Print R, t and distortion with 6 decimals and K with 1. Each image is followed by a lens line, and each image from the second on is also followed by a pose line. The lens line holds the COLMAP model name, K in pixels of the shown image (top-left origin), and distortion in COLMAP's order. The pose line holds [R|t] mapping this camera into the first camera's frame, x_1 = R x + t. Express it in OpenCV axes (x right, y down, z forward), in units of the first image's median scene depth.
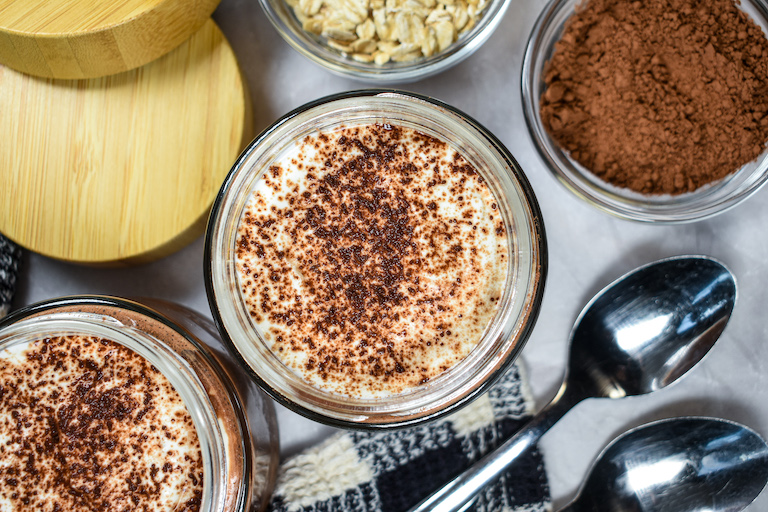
lens RADIAL K [[1063.9, 0, 384.0], [0, 1063.9, 256.0], [0, 0, 1]] dist [0.006219, -0.009537]
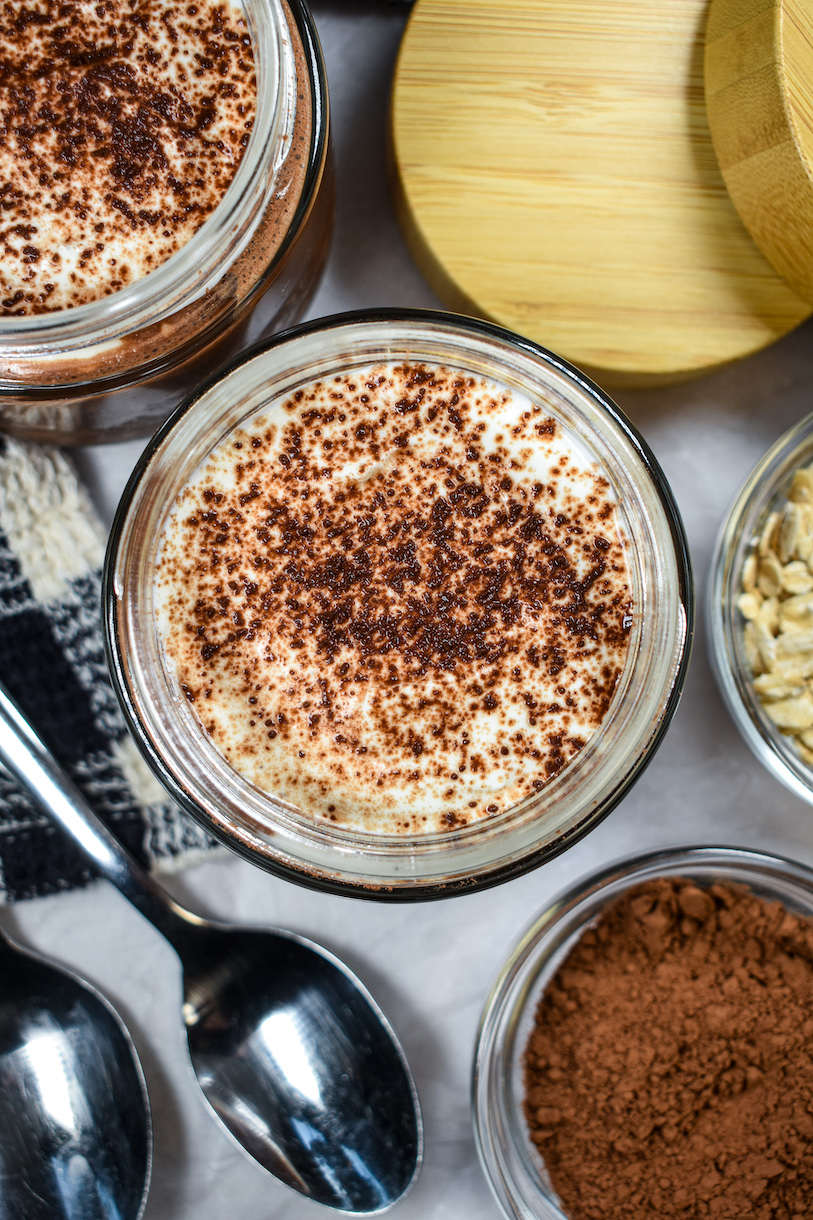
lens RADIAL K [[1618.2, 0, 406.5], [0, 1618.2, 610.0], [0, 0, 1]] dist [0.000785, 0.008813]
pose [[0.019221, 0.999770, 0.009462, -0.013806], [-0.999298, 0.018906, 0.032345, -0.030291], [0.032159, -0.010077, 0.999432, 0.120997]]
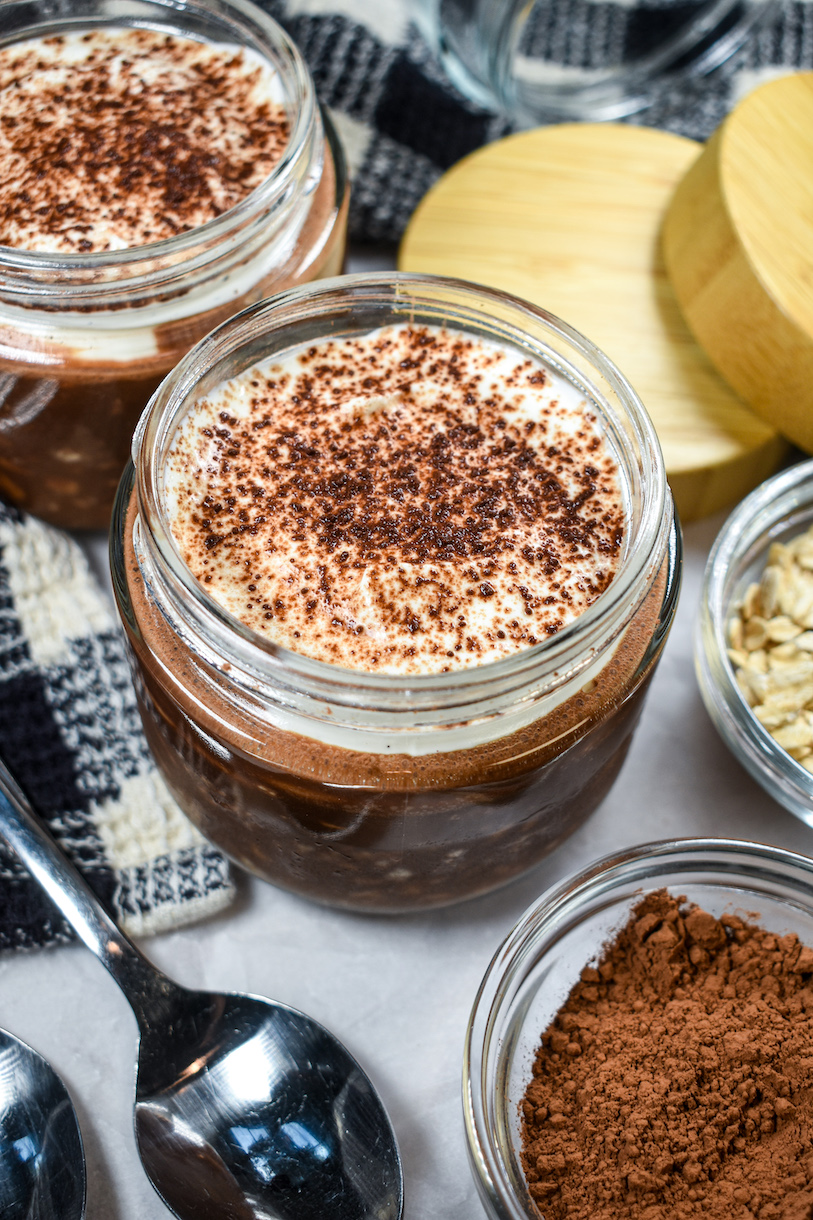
lens RADIAL K [[1618.2, 0, 406.5], [0, 1618.2, 610.0], [0, 0, 1]] dist [0.000785, 0.008813]
pose [[-0.004379, 0.876227, -0.481879, 0.478922], [-0.999910, 0.002255, 0.013188, -0.014437], [0.012643, 0.481894, 0.876139, 0.223693]]
